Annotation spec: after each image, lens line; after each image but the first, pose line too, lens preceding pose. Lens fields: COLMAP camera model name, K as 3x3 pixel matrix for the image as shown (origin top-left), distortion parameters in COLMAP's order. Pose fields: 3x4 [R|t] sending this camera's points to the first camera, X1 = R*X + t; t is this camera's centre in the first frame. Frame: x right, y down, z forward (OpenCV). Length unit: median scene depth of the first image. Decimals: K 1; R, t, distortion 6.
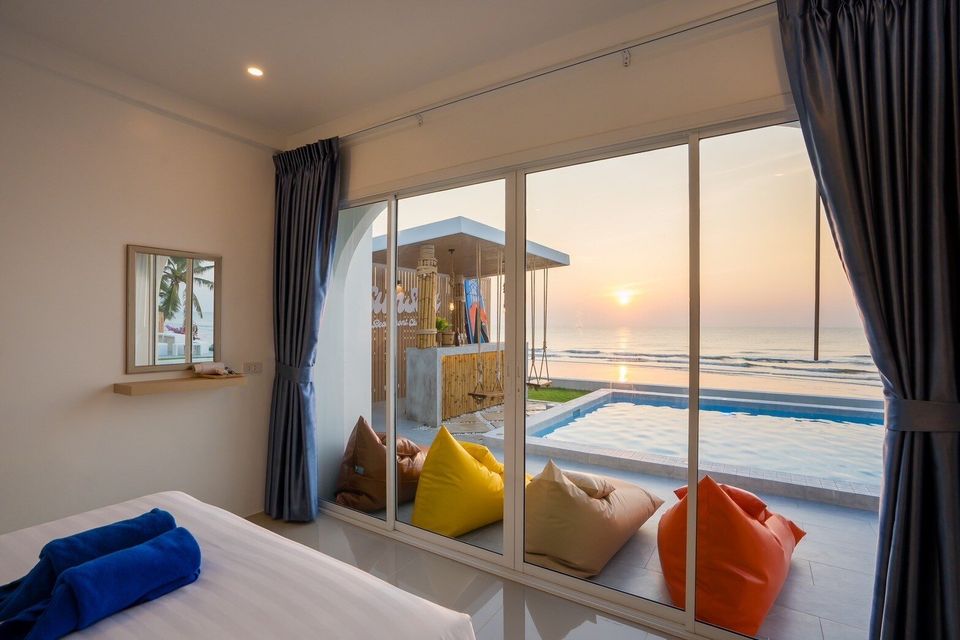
lens RADIAL K [[441.0, 0, 481.2], [0, 441.0, 334.2], [0, 0, 1]] dist [-0.058276, 0.028925]
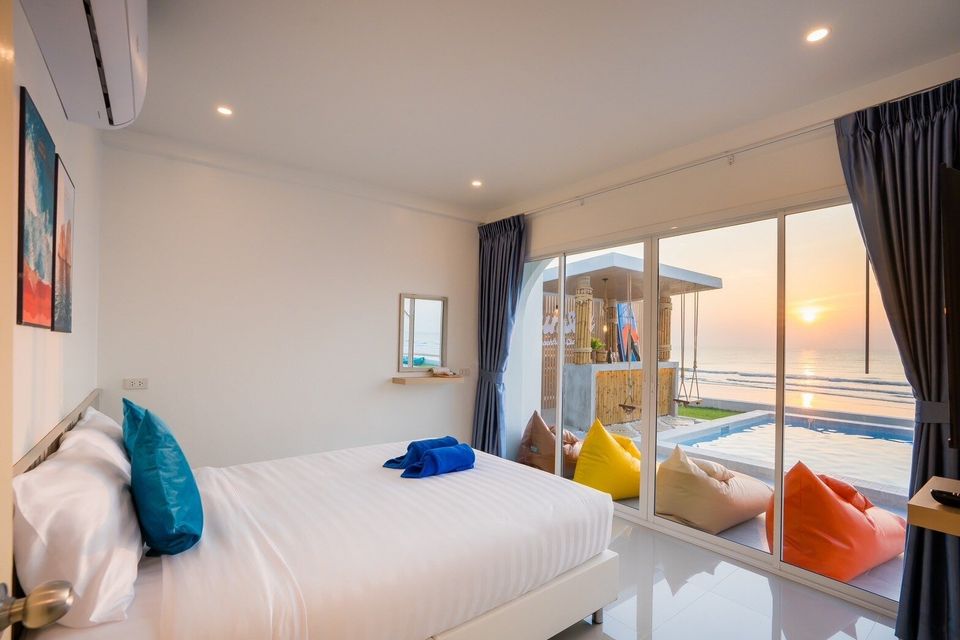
lens RADIAL K [[441.0, 0, 481.2], [0, 441.0, 334.2], [0, 0, 1]] dist [-0.058276, 0.028925]
pose [[0.941888, 0.006197, -0.335870, 0.027343], [-0.020321, 0.999050, -0.038554, 0.005178], [0.335312, 0.043139, 0.941119, -0.370783]]
